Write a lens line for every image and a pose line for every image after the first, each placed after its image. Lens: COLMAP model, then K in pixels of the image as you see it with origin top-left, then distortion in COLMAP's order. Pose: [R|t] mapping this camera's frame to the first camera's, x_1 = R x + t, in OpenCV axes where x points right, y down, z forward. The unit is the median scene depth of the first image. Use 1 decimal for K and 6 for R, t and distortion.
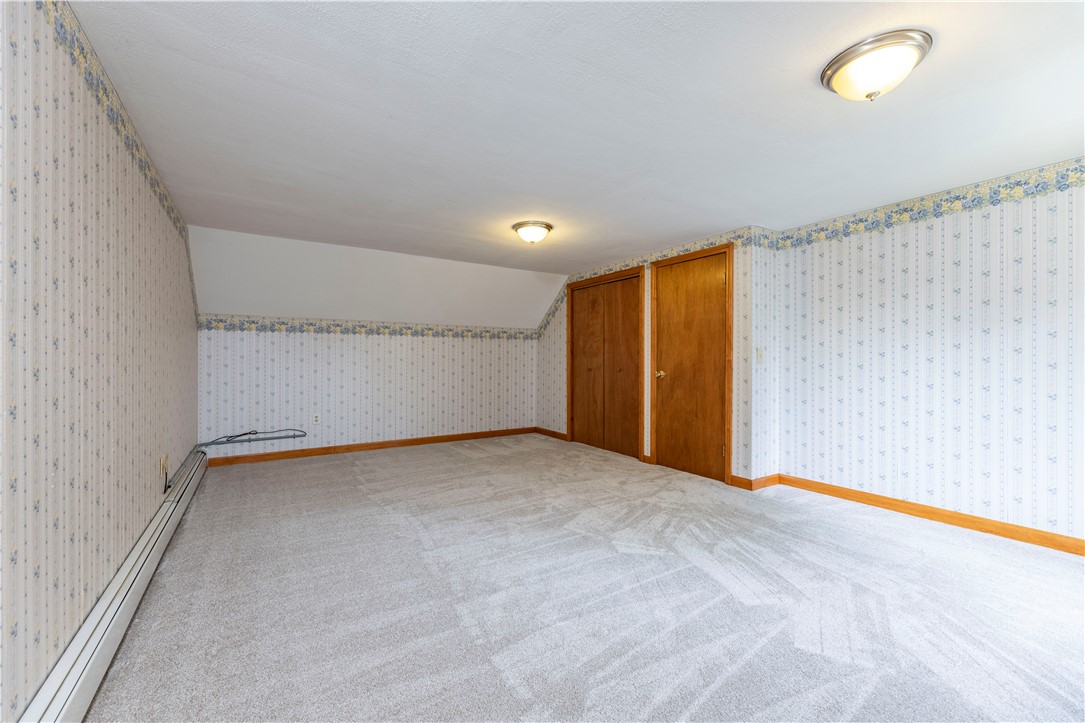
lens RADIAL K [[434.3, 0, 542.5], [0, 434.3, 361.5], [0, 0, 1]] dist [0.000554, 0.000157]
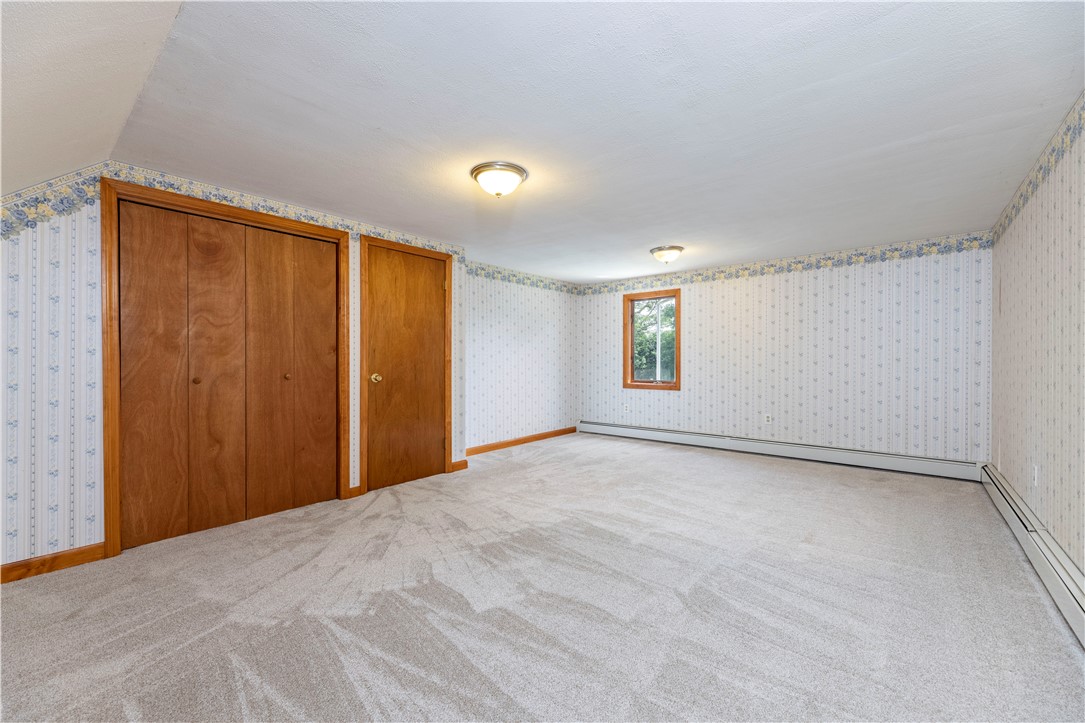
lens RADIAL K [[434.3, 0, 542.5], [0, 434.3, 361.5], [0, 0, 1]] dist [0.000554, 0.000157]
pose [[-0.291394, -0.002779, 0.956599, -0.596722], [0.006403, 0.999968, 0.004855, -0.003094], [-0.956582, 0.007540, -0.291367, 0.937719]]
